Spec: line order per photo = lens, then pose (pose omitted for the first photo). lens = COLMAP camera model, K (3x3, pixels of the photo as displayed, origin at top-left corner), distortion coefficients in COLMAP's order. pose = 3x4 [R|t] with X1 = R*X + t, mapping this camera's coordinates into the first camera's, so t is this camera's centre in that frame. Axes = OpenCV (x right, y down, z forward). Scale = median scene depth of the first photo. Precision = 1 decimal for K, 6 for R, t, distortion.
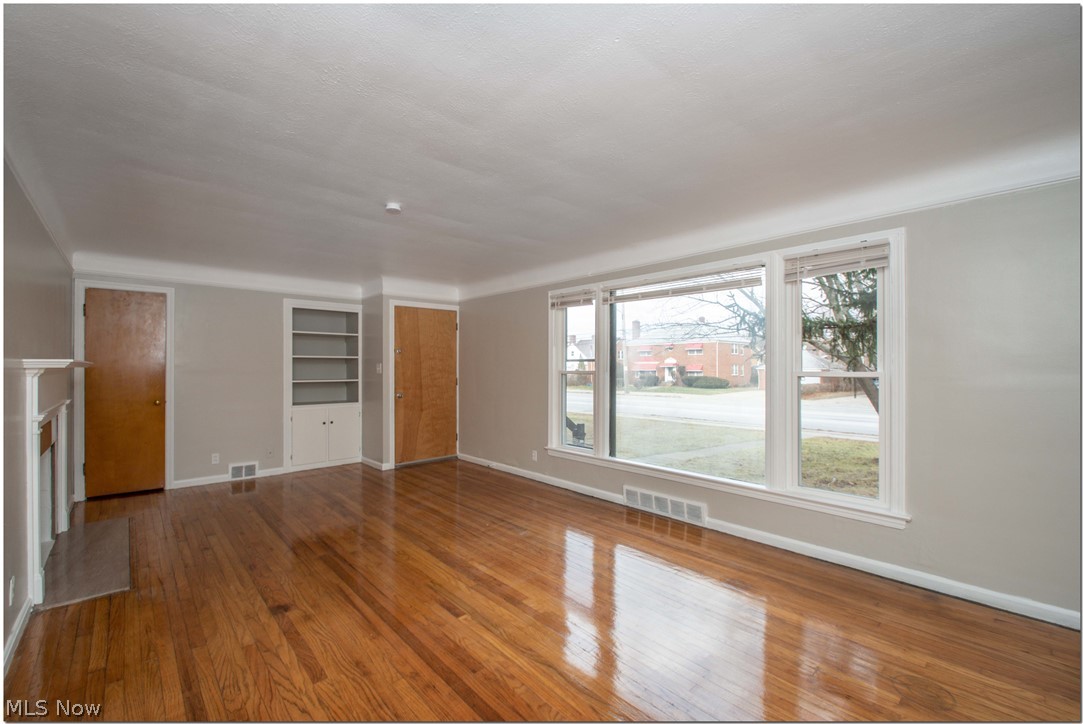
lens RADIAL K [[469.8, 0, 535.1], [0, 469.8, 368.1], [0, 0, 1]] dist [-0.012781, 0.000382]
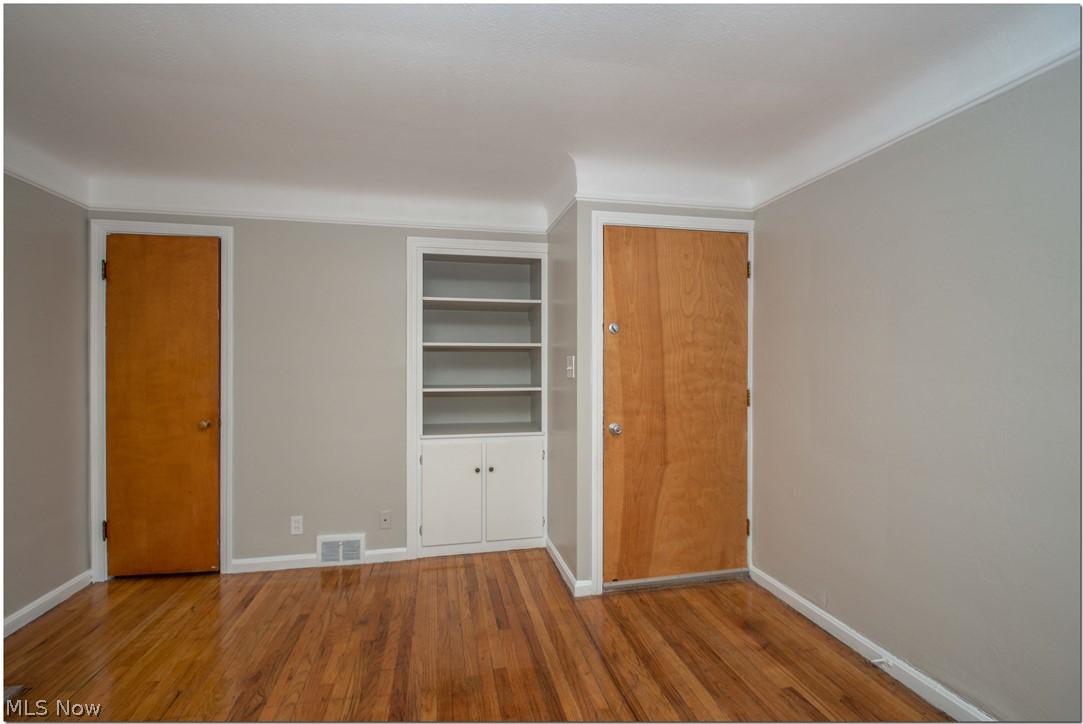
lens RADIAL K [[469.8, 0, 529.7], [0, 469.8, 365.2], [0, 0, 1]] dist [-0.012781, 0.000382]
pose [[0.870643, 0.001084, -0.491914, -0.141630], [-0.001724, 0.999998, -0.000849, -0.000559], [0.491912, 0.001588, 0.870644, 0.577517]]
